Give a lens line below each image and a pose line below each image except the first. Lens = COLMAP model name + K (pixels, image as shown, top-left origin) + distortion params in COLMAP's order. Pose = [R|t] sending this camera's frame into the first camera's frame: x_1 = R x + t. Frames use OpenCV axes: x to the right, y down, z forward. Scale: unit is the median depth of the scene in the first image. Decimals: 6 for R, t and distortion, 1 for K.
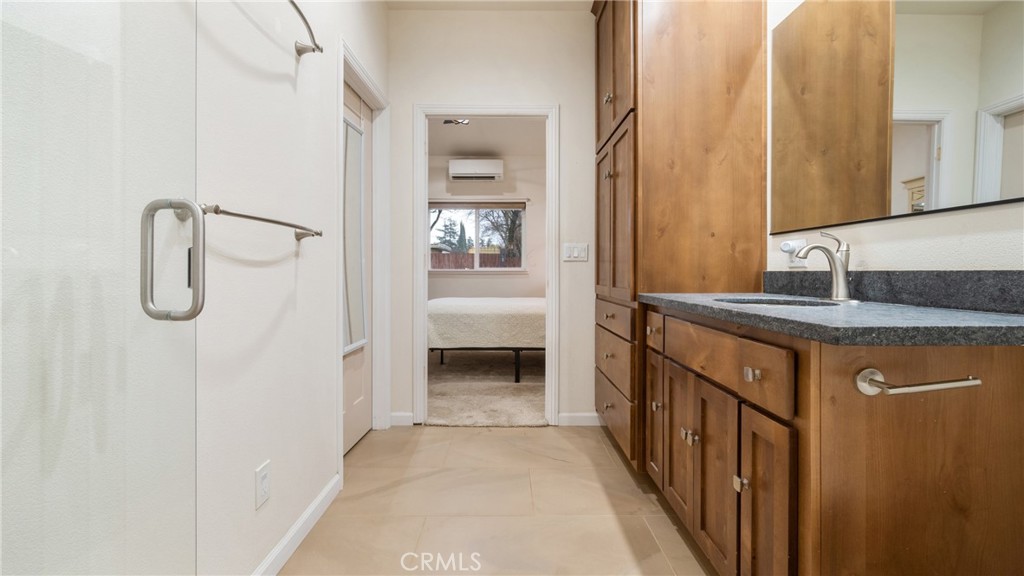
lens RADIAL K [[454.9, 0, 511.2], [0, 454.9, 278.8], [0, 0, 1]] dist [0.002607, 0.000315]
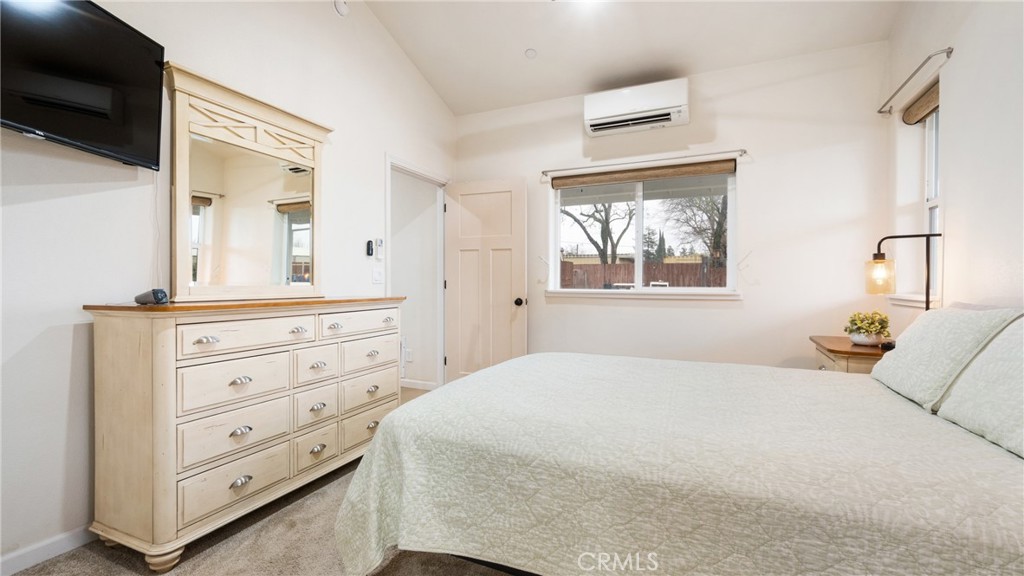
lens RADIAL K [[454.9, 0, 509.1], [0, 454.9, 287.8], [0, 0, 1]] dist [0.002607, 0.000315]
pose [[0.908296, 0.004754, -0.418301, 0.013670], [-0.006901, 0.999970, -0.003622, -0.018790], [0.418272, 0.006177, 0.908301, 0.399290]]
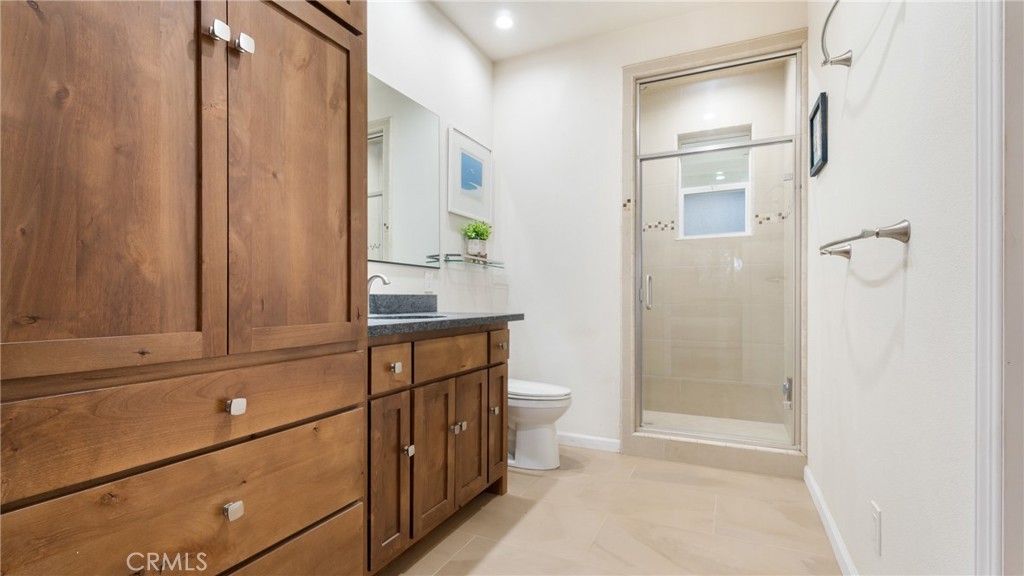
lens RADIAL K [[454.9, 0, 505.7], [0, 454.9, 296.0], [0, 0, 1]] dist [0.002607, 0.000315]
pose [[-0.893160, 0.003106, 0.449729, -0.255329], [0.008350, 0.999918, 0.009678, -0.019516], [-0.449662, 0.012400, -0.893113, 1.855190]]
